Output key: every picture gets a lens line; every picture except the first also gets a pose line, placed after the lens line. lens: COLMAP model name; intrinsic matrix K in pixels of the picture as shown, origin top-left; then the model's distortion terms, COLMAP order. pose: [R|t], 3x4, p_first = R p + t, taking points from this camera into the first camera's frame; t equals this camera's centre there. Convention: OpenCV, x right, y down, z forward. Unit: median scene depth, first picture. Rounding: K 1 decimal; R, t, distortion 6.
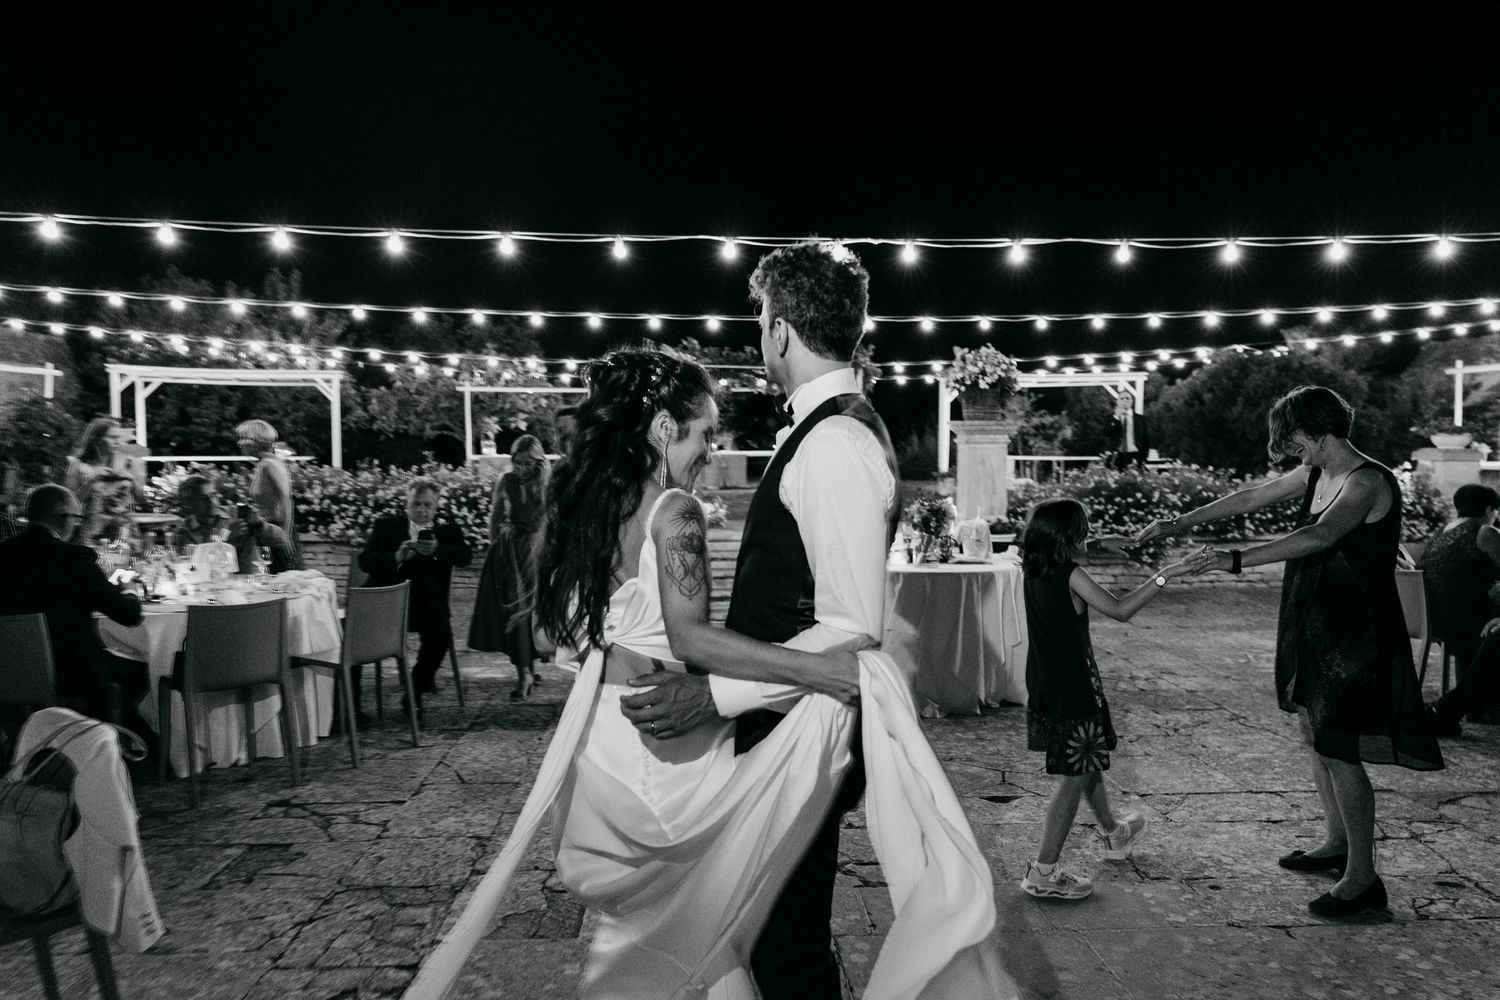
lens RADIAL K [[1101.1, 0, 750.0], [0, 1101.1, 500.0], [0, 0, 1]] dist [-0.002621, 0.000110]
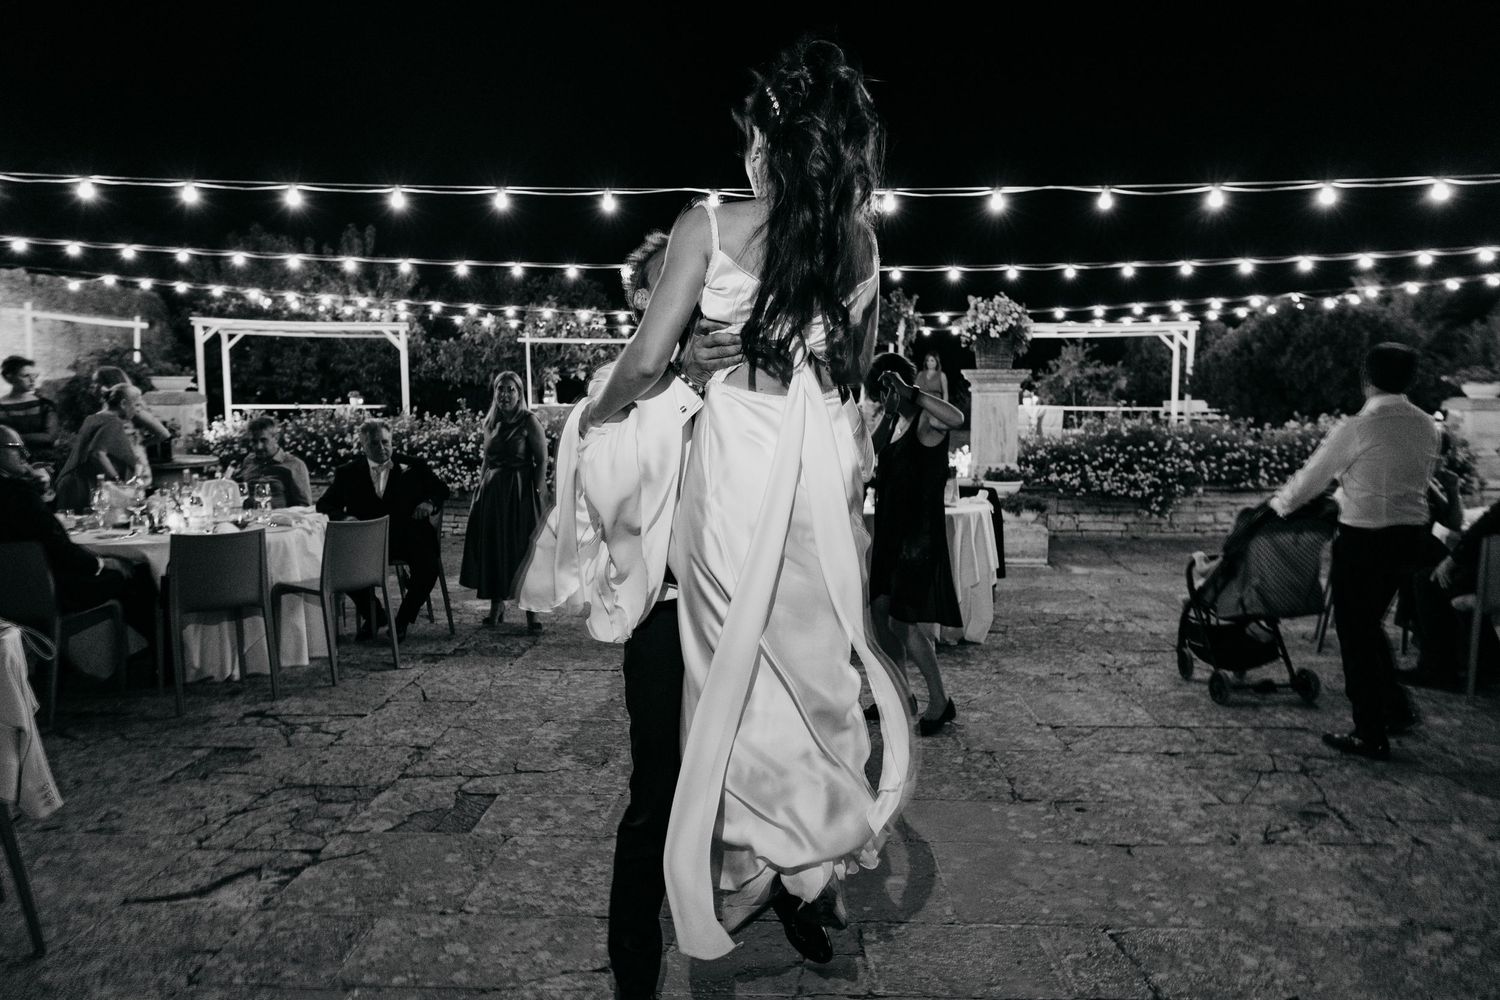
lens RADIAL K [[1086.6, 0, 758.6], [0, 1086.6, 504.2], [0, 0, 1]] dist [-0.001251, -0.000665]
pose [[0.996877, 0.009631, -0.078382, 0.075946], [-0.005823, 0.998798, 0.048663, 0.004457], [0.078756, -0.048055, 0.995735, -0.017501]]
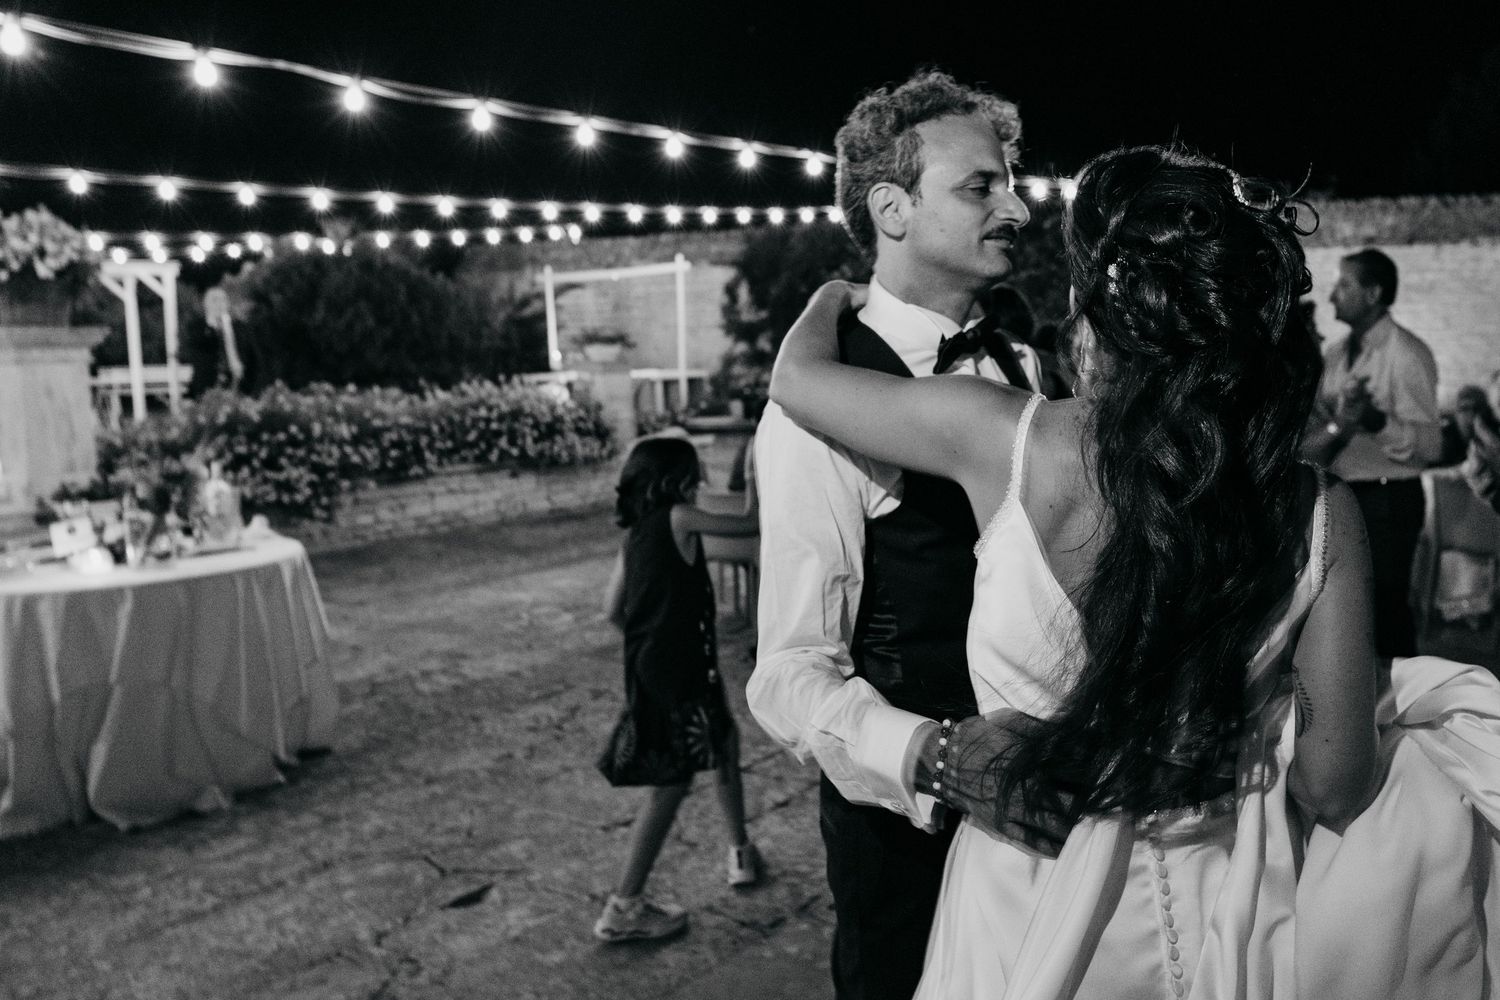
lens RADIAL K [[1253.0, 0, 955.7], [0, 1253.0, 461.2], [0, 0, 1]] dist [-0.002783, -0.001233]
pose [[0.553194, -0.082653, 0.828942, -0.104767], [0.054921, 0.996520, 0.062710, -0.011422], [-0.831240, 0.010836, 0.555808, 0.159605]]
